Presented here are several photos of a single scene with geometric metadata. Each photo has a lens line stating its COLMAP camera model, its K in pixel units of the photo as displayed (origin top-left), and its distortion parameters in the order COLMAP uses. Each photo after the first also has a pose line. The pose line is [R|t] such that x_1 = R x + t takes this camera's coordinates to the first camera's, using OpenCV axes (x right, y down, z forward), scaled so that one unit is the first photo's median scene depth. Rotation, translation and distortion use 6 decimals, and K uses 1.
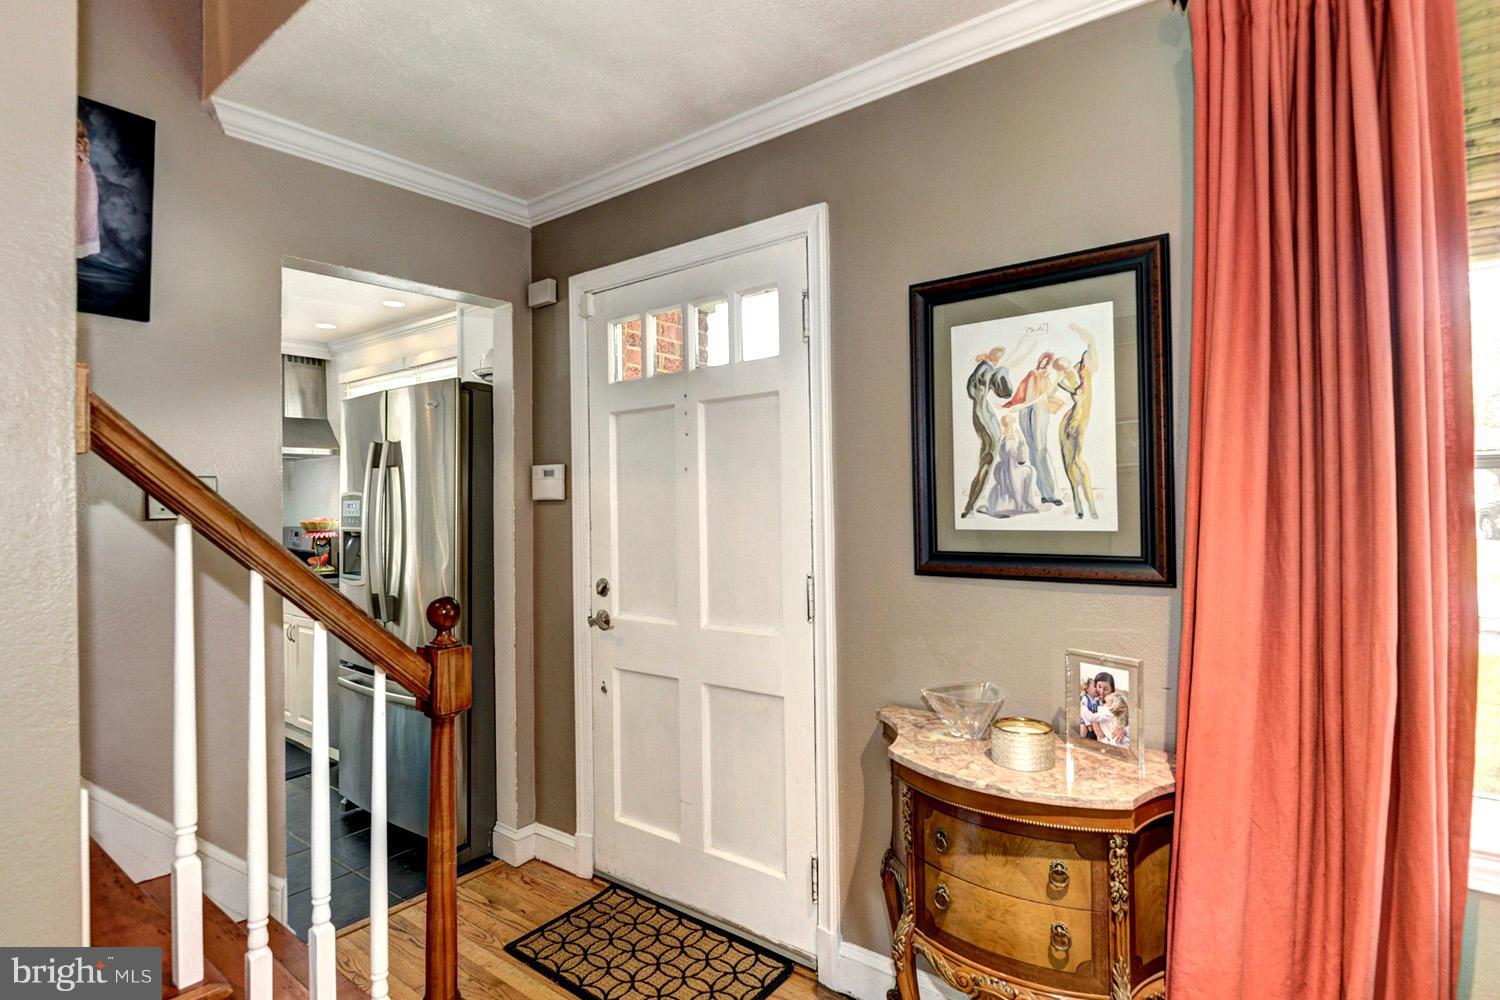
lens RADIAL K [[727.9, 0, 750.0], [0, 727.9, 500.0], [0, 0, 1]] dist [-0.025983, -0.000269]
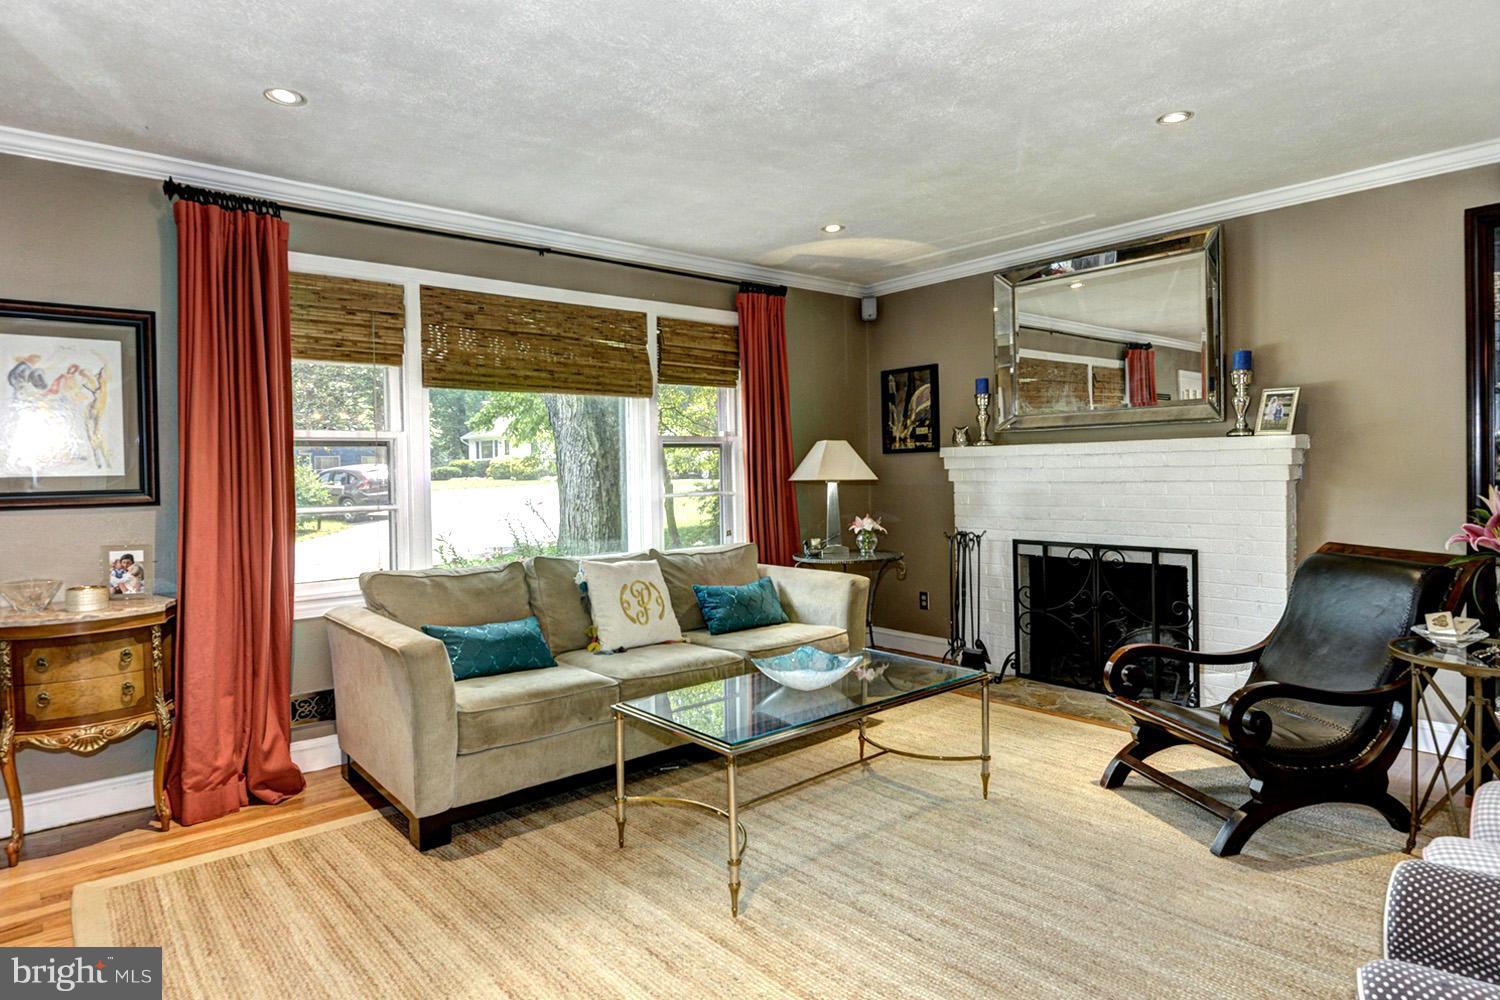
lens RADIAL K [[887.4, 0, 750.0], [0, 887.4, 500.0], [0, 0, 1]] dist [-0.002785, -0.000431]
pose [[0.221351, -0.027893, 0.974795, -1.282630], [-0.001057, 0.999583, 0.028842, 0.041147], [-0.975194, -0.007414, 0.221230, -0.969843]]
